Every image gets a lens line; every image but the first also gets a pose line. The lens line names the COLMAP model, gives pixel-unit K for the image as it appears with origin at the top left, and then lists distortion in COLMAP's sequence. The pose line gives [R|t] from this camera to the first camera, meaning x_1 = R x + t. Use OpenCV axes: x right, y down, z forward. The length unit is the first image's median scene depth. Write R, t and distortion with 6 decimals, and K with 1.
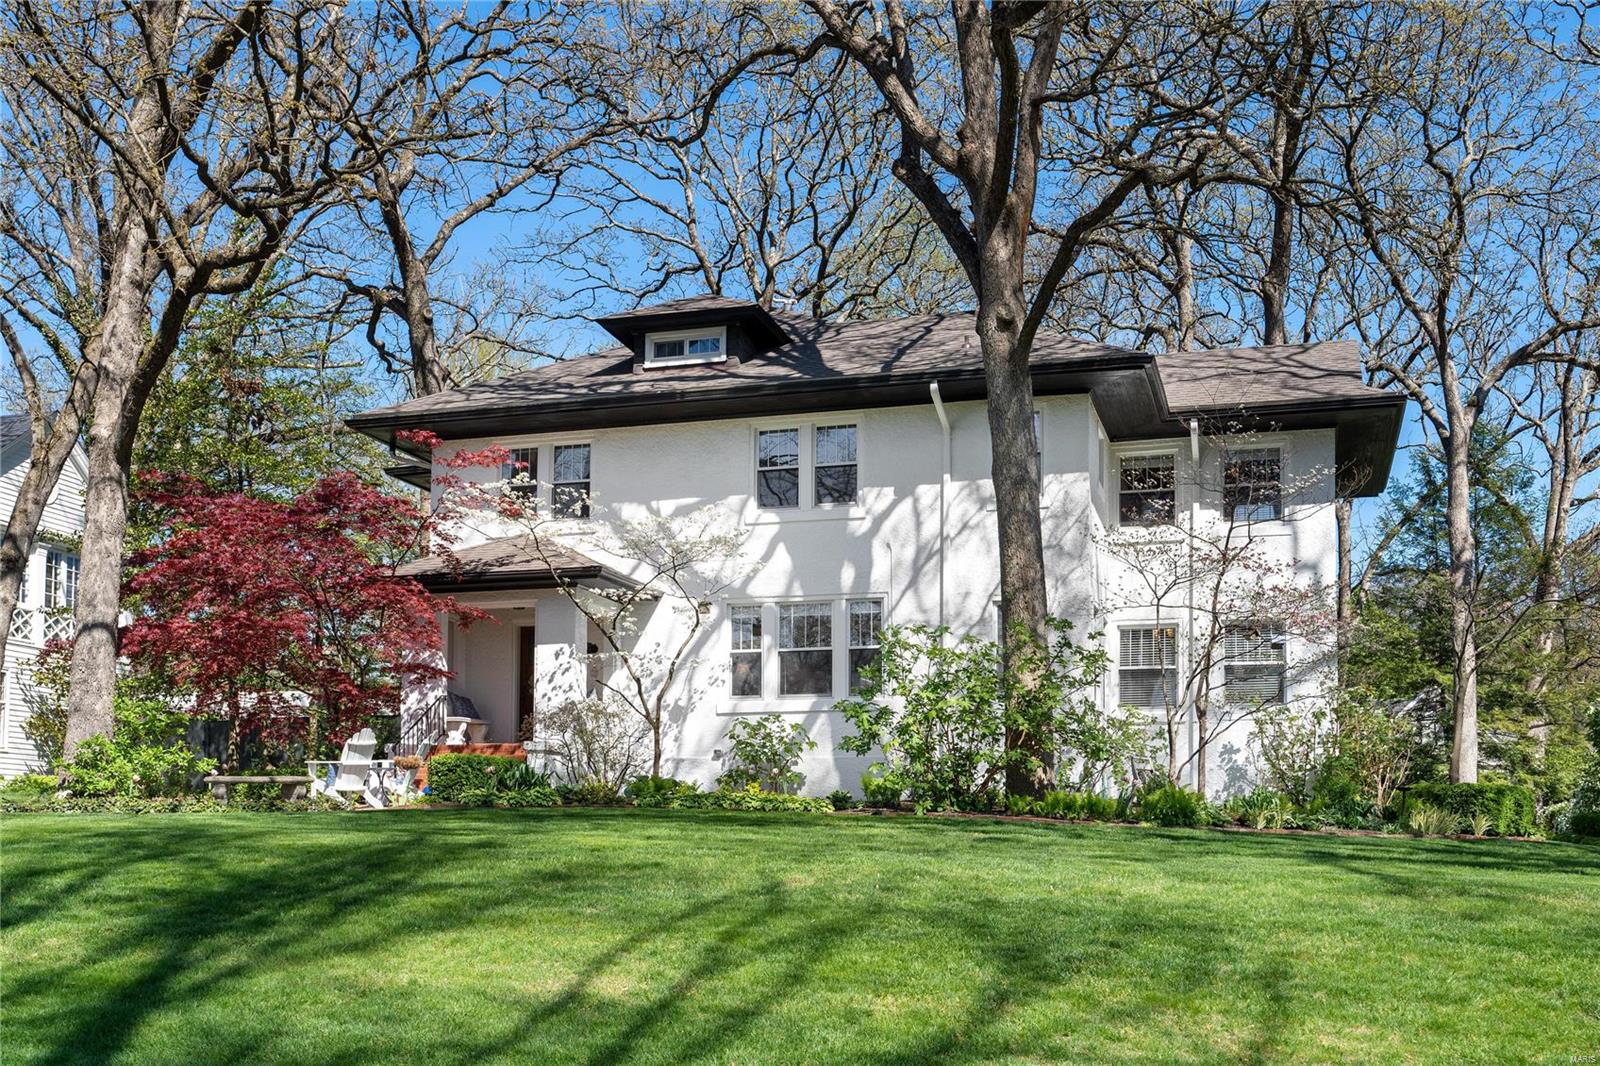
lens RADIAL K [[1602.9, 0, 800.0], [0, 1602.9, 533.0], [0, 0, 1]] dist [0.003915, -0.002633]
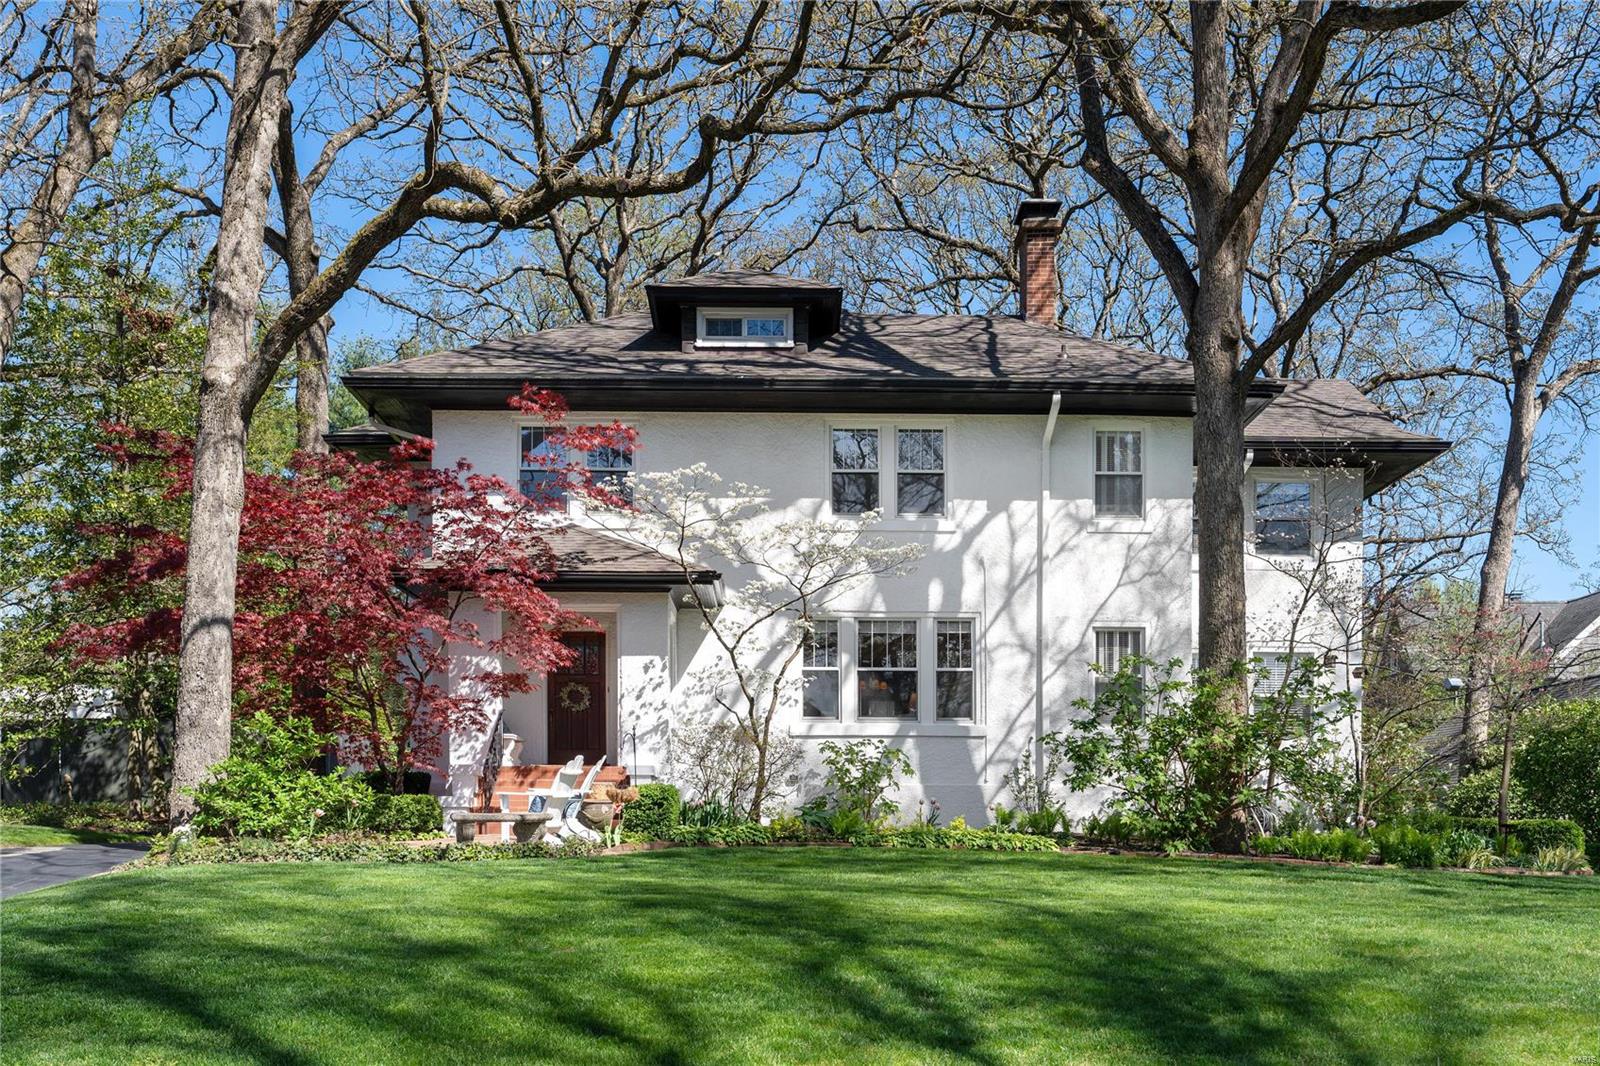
lens RADIAL K [[1638.9, 0, 799.9], [0, 1638.9, 668.3], [0, 0, 1]] dist [0.011149, -0.014130]
pose [[0.954079, 0.032261, 0.297814, -0.328707], [-0.058257, 0.995184, 0.078830, -0.000297], [-0.293836, -0.092560, 0.951364, 0.107480]]
